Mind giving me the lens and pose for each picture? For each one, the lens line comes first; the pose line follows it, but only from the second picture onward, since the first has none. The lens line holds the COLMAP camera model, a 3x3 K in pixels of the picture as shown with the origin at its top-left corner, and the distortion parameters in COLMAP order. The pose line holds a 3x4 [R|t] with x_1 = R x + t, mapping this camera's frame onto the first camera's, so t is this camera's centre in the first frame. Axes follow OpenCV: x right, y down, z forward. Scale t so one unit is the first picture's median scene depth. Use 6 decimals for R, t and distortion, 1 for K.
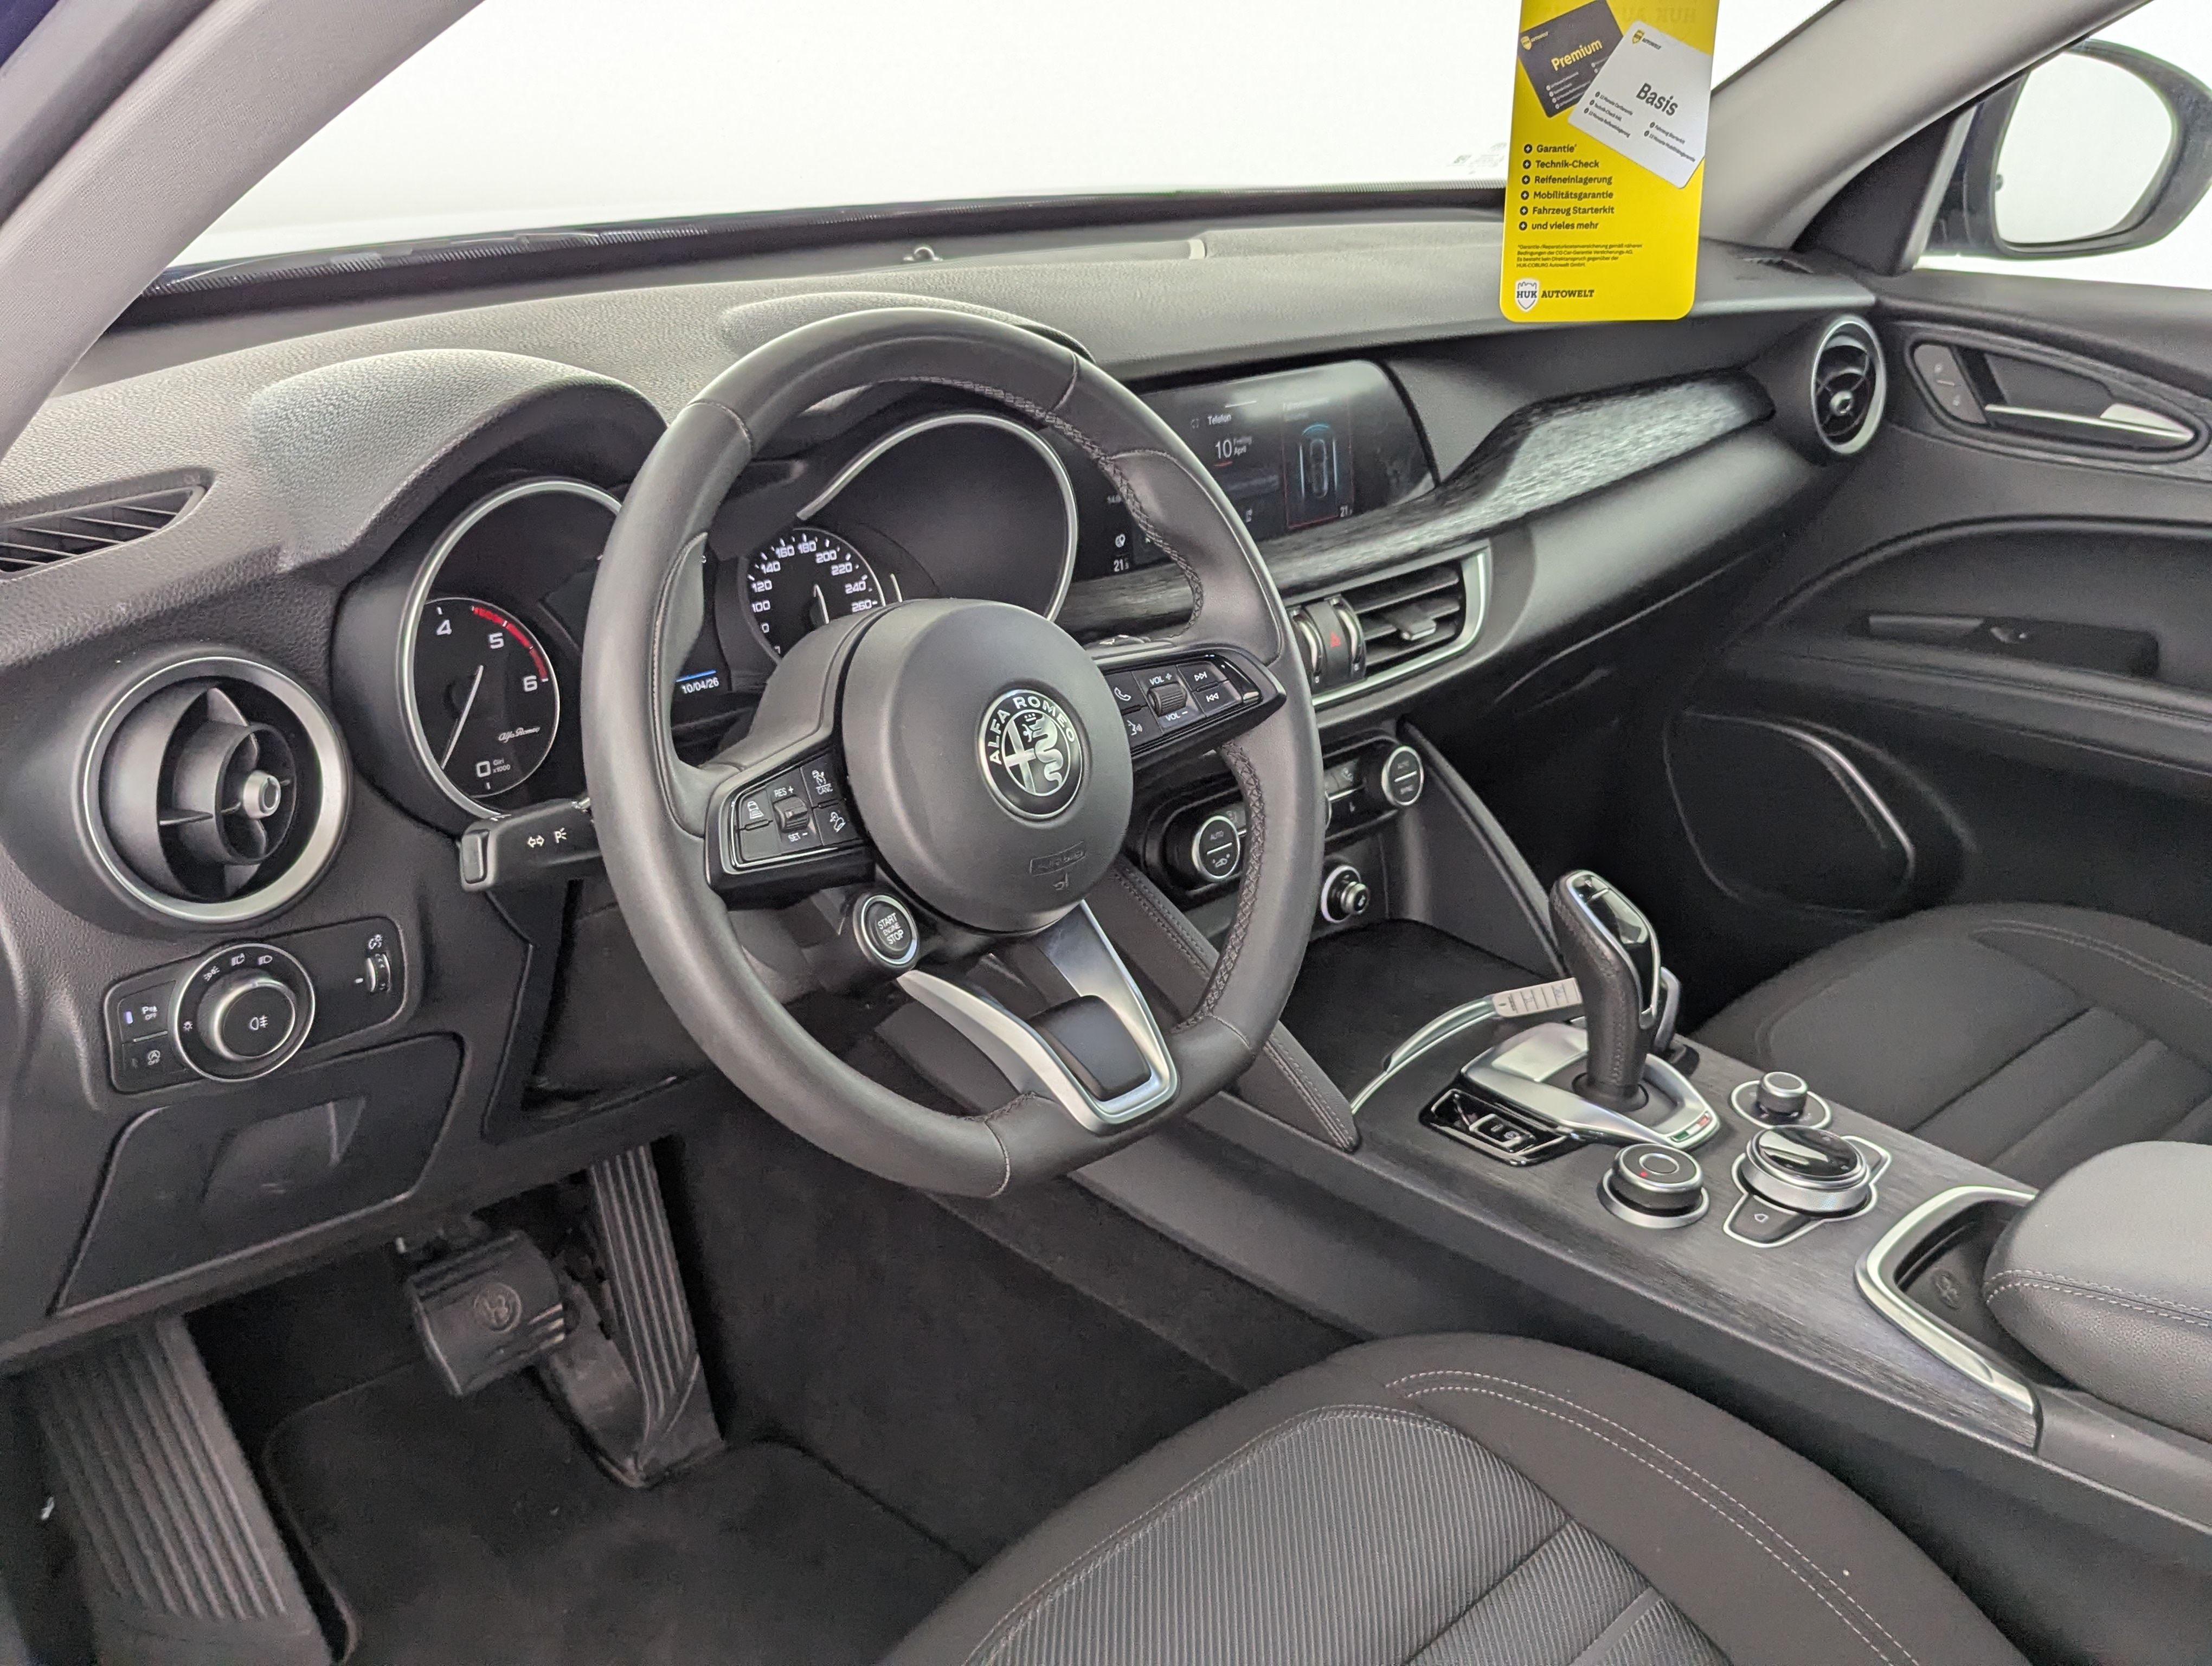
lens RADIAL K [[2140.7, 0, 1088.6], [0, 2140.7, 848.7], [0, 0, 1]] dist [0.032426, 0.000000]
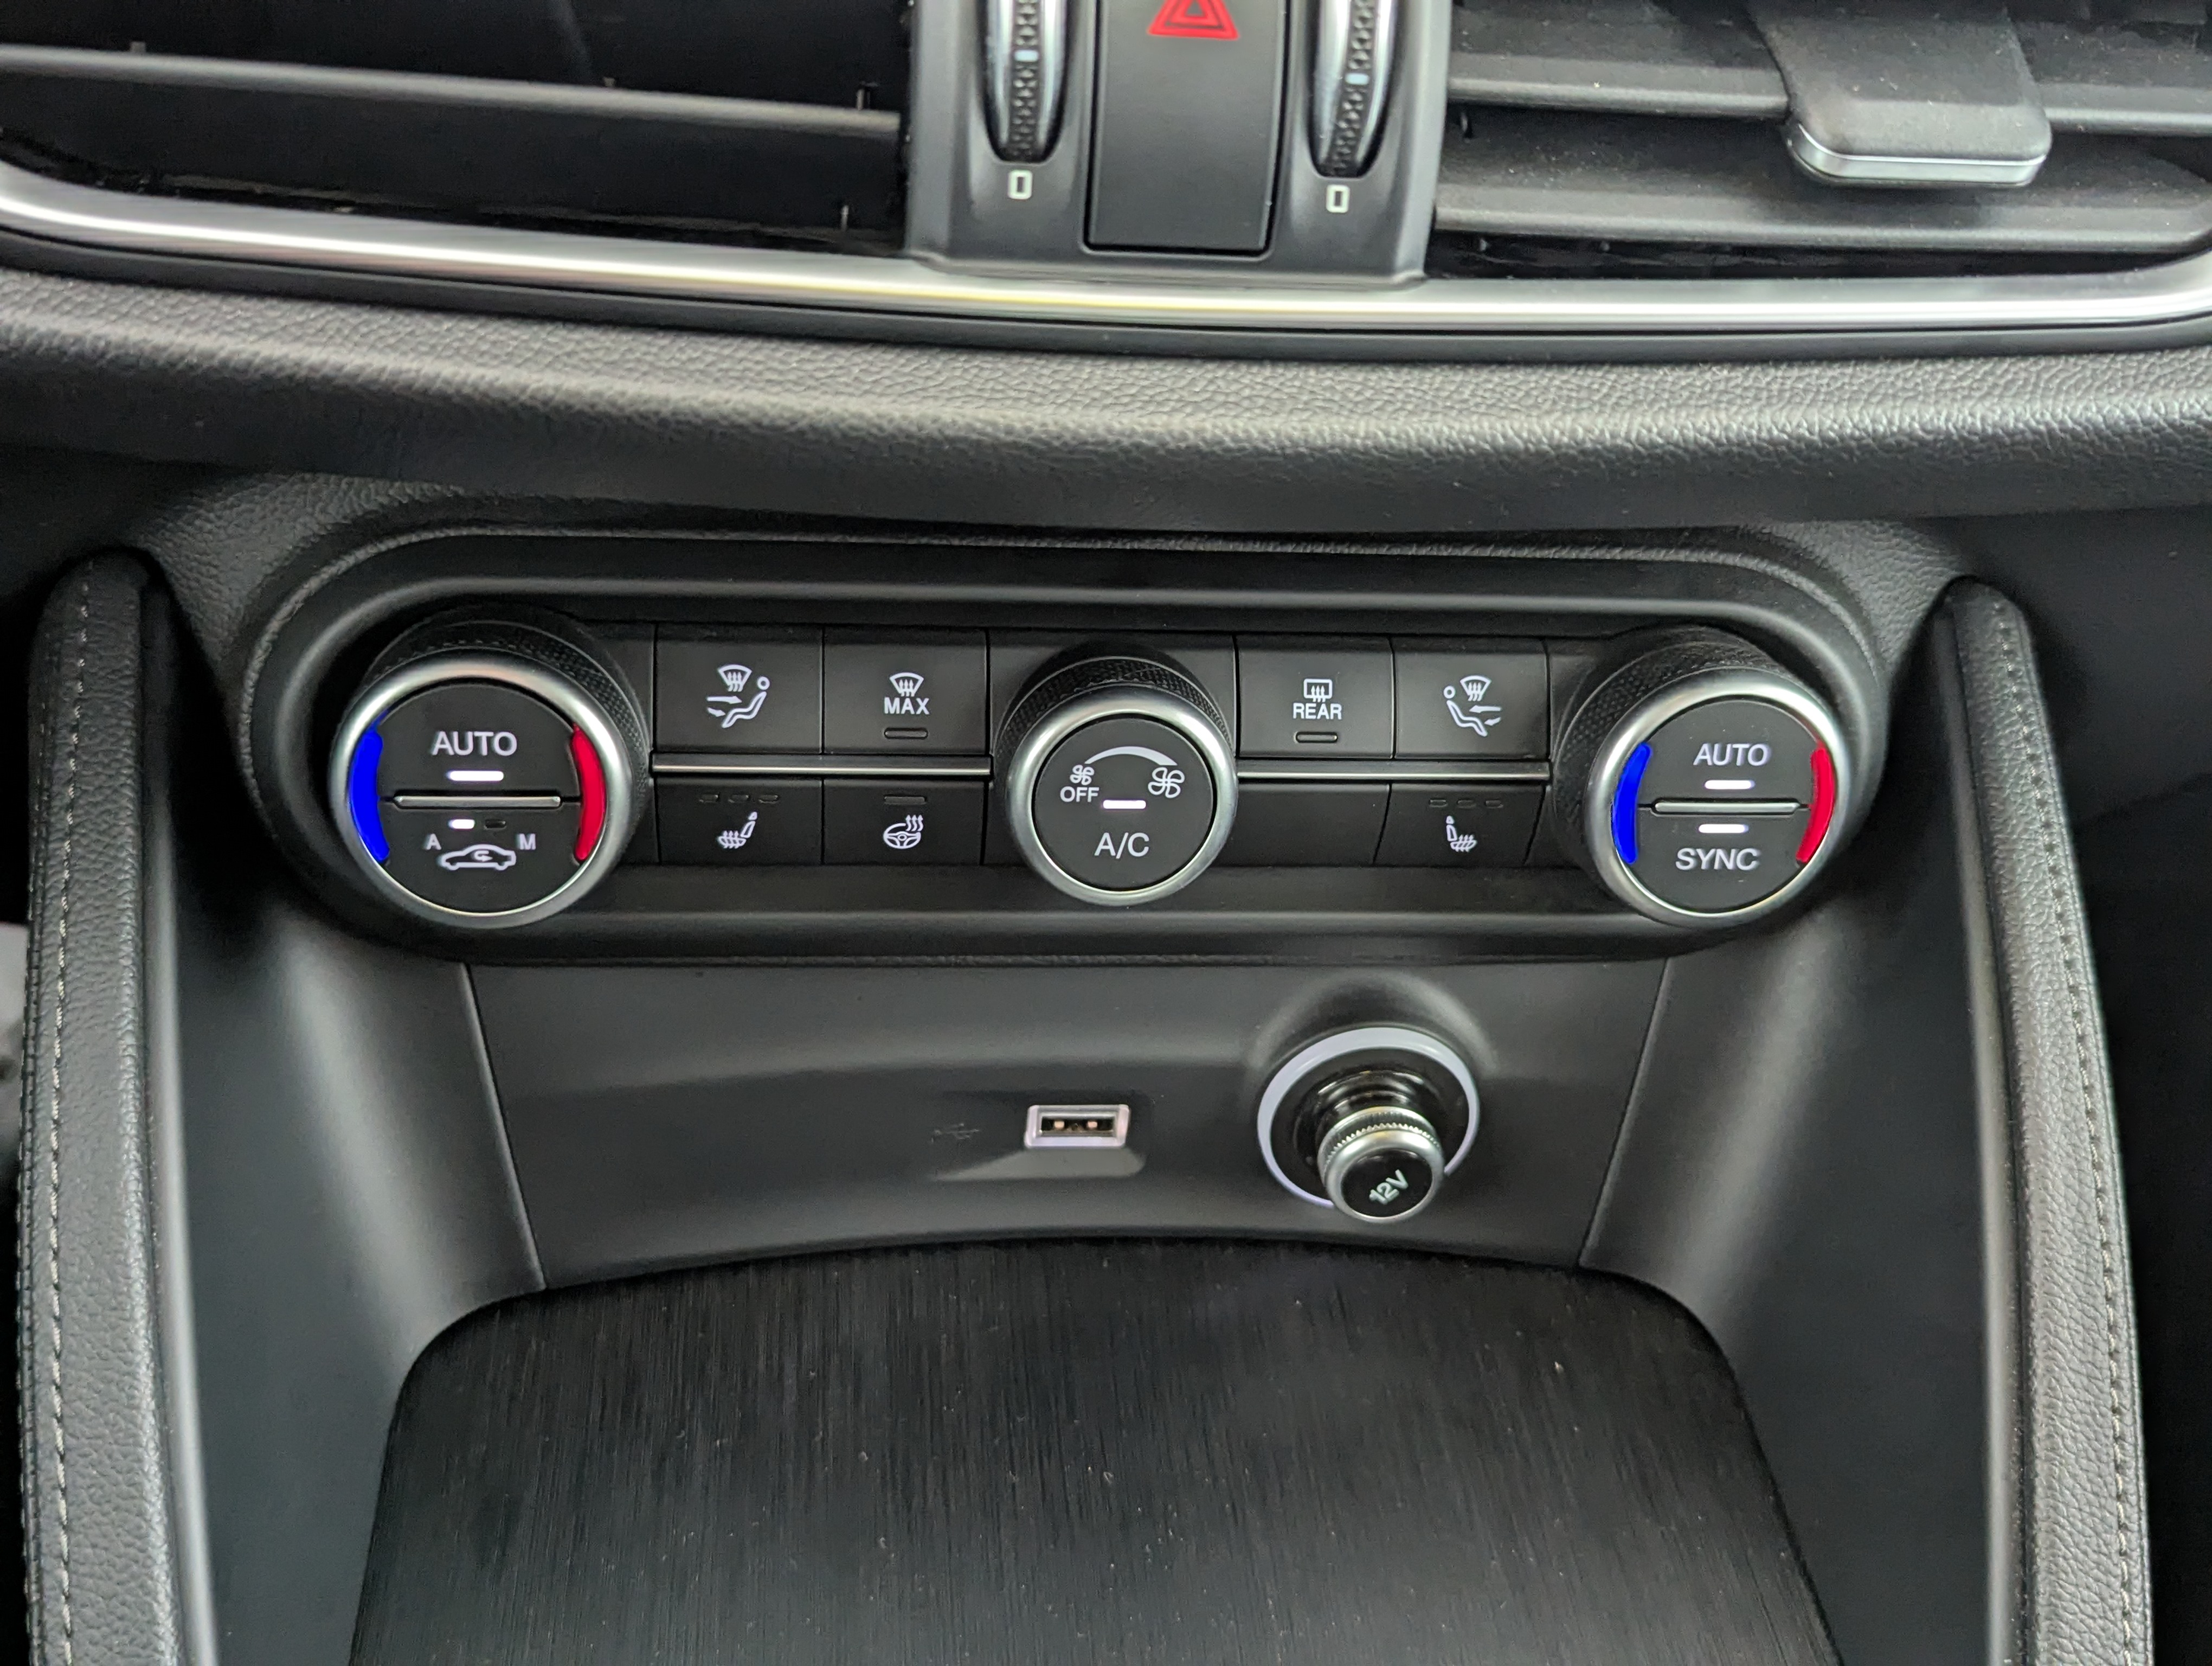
lens RADIAL K [[2140.7, 0, 1081.9], [0, 2140.7, 841.3], [0, 0, 1]] dist [0.032426, 0.000000]
pose [[0.762836, 0.401475, -0.506853, 0.275944], [-0.296055, 0.913758, 0.278206, -0.094647], [0.574833, -0.062170, 0.815906, 0.990249]]
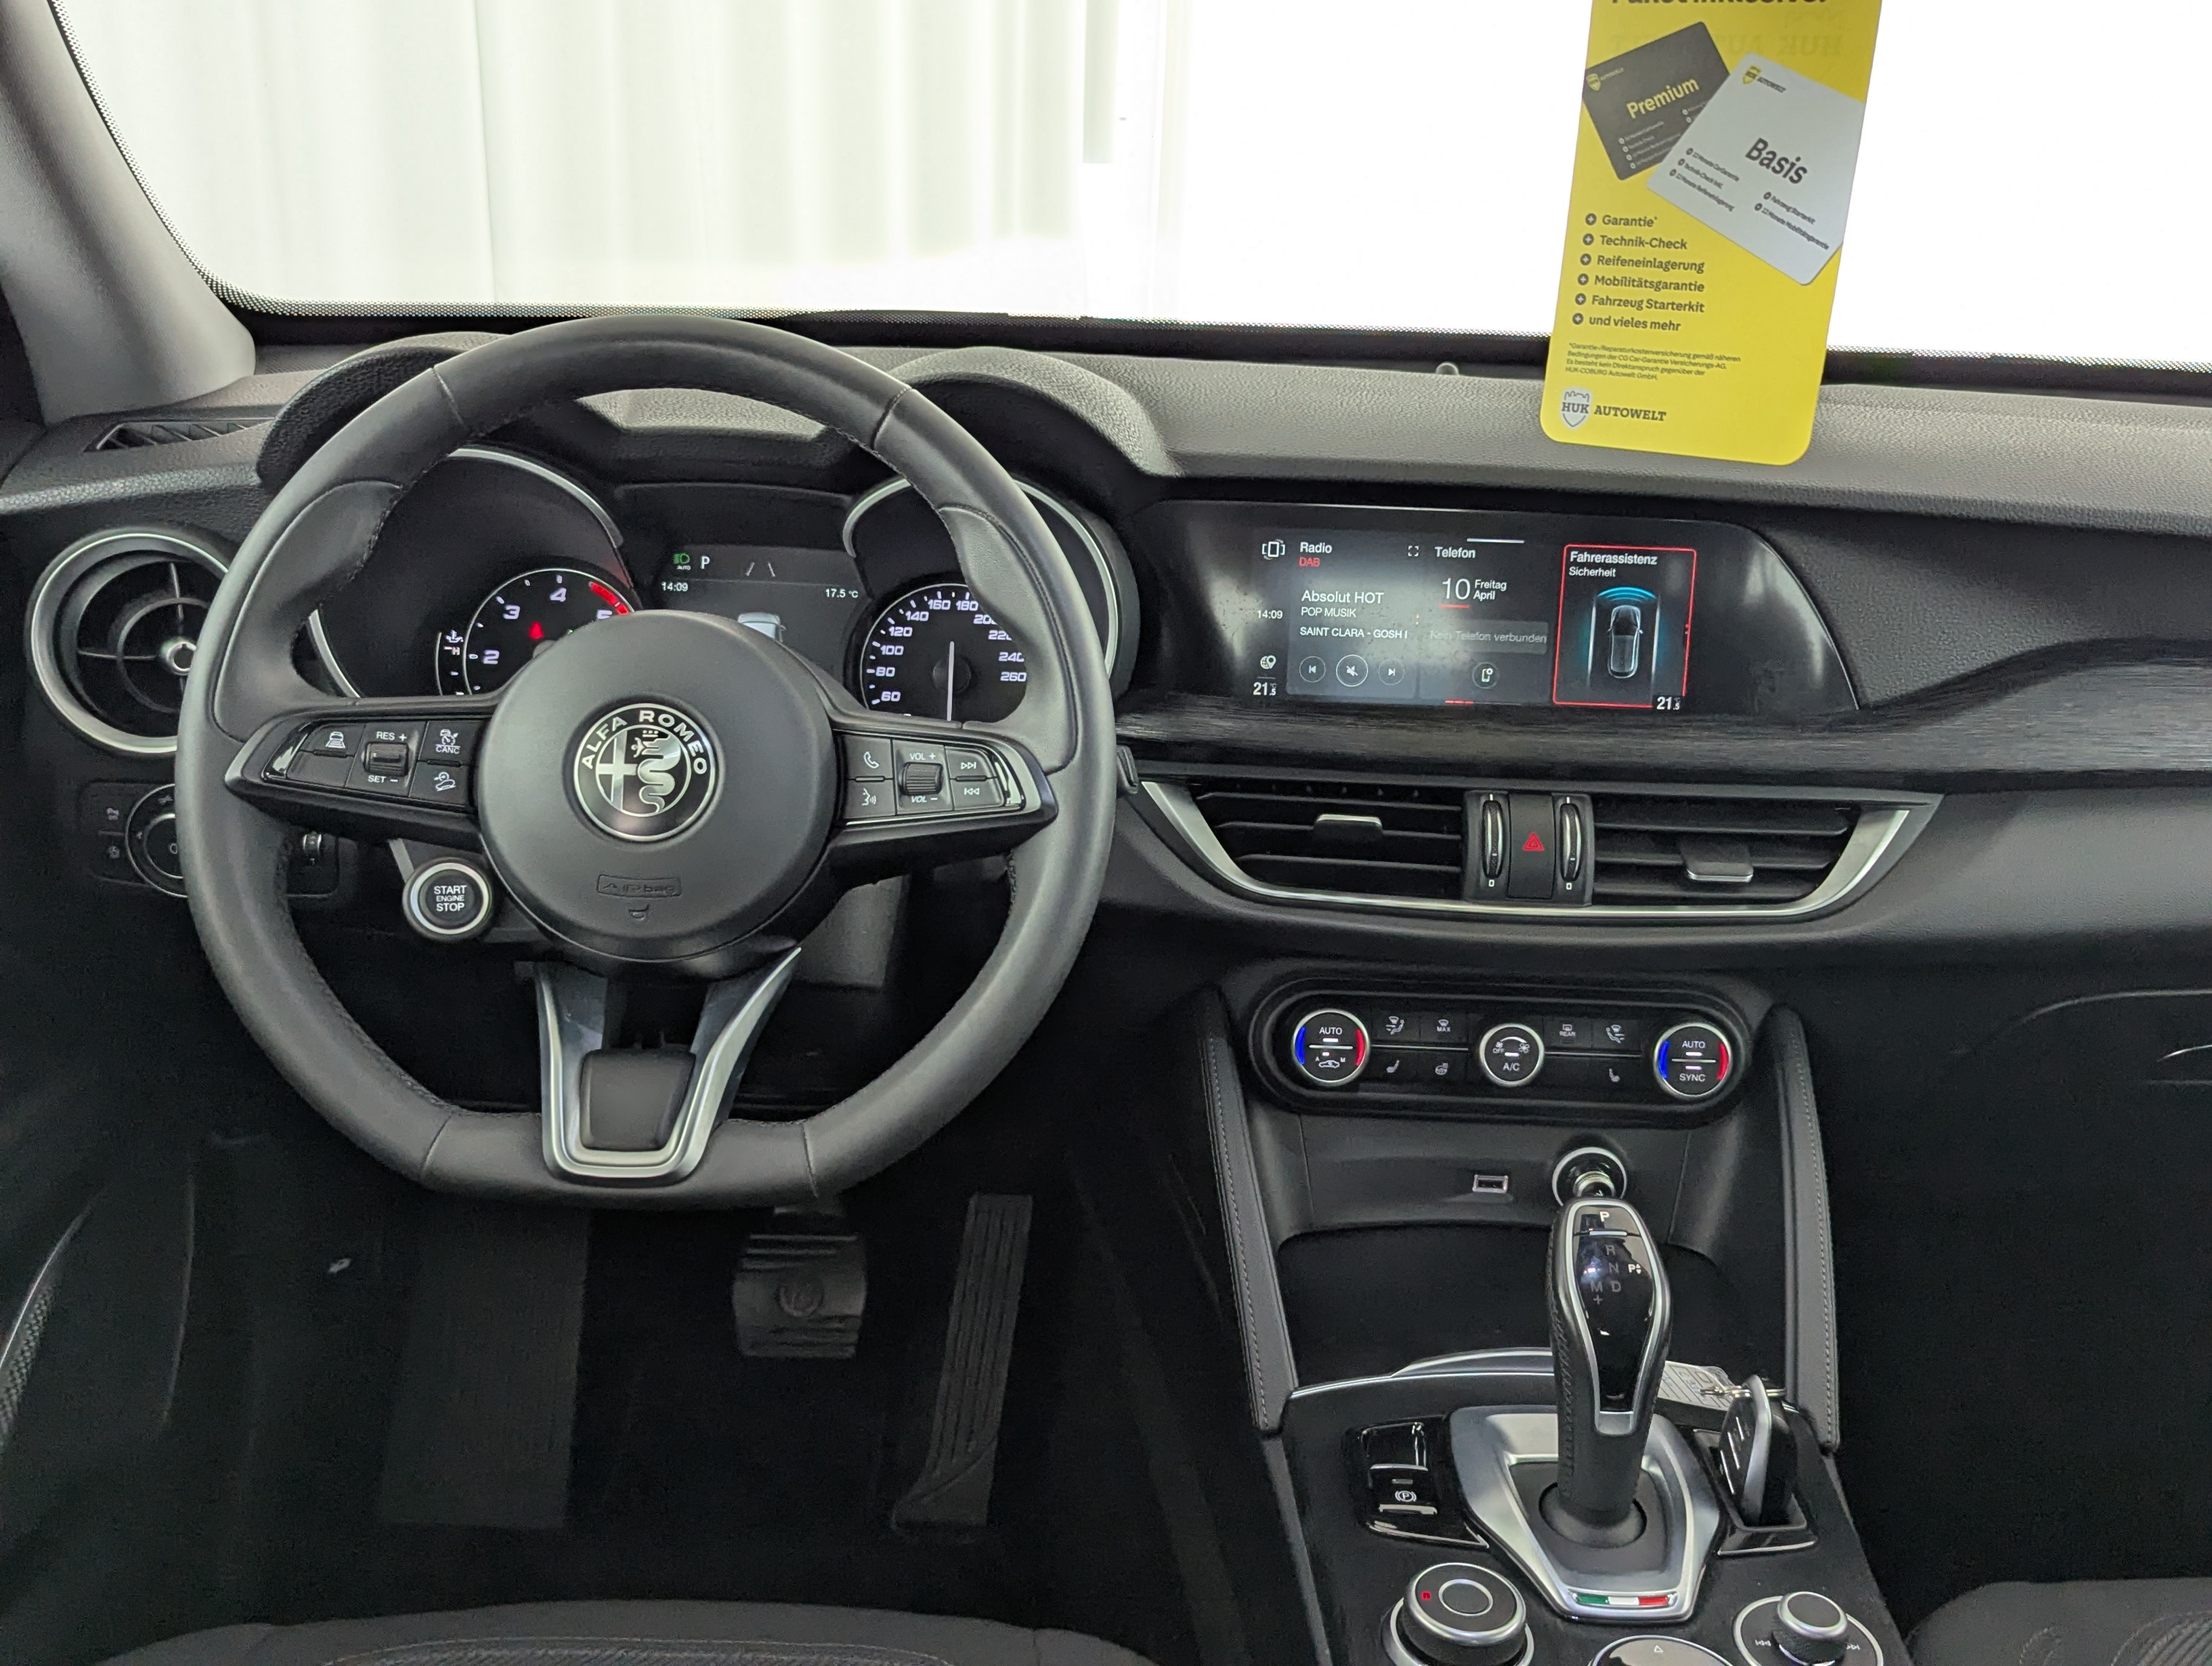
lens RADIAL K [[2140.7, 0, 1105.2], [0, 2140.7, 876.0], [0, 0, 1]] dist [0.032426, 0.000000]
pose [[0.710725, 0.233534, -0.663576, 0.636948], [-0.291237, 0.956334, 0.024635, -0.069302], [0.640353, 0.175749, 0.747704, 0.353127]]
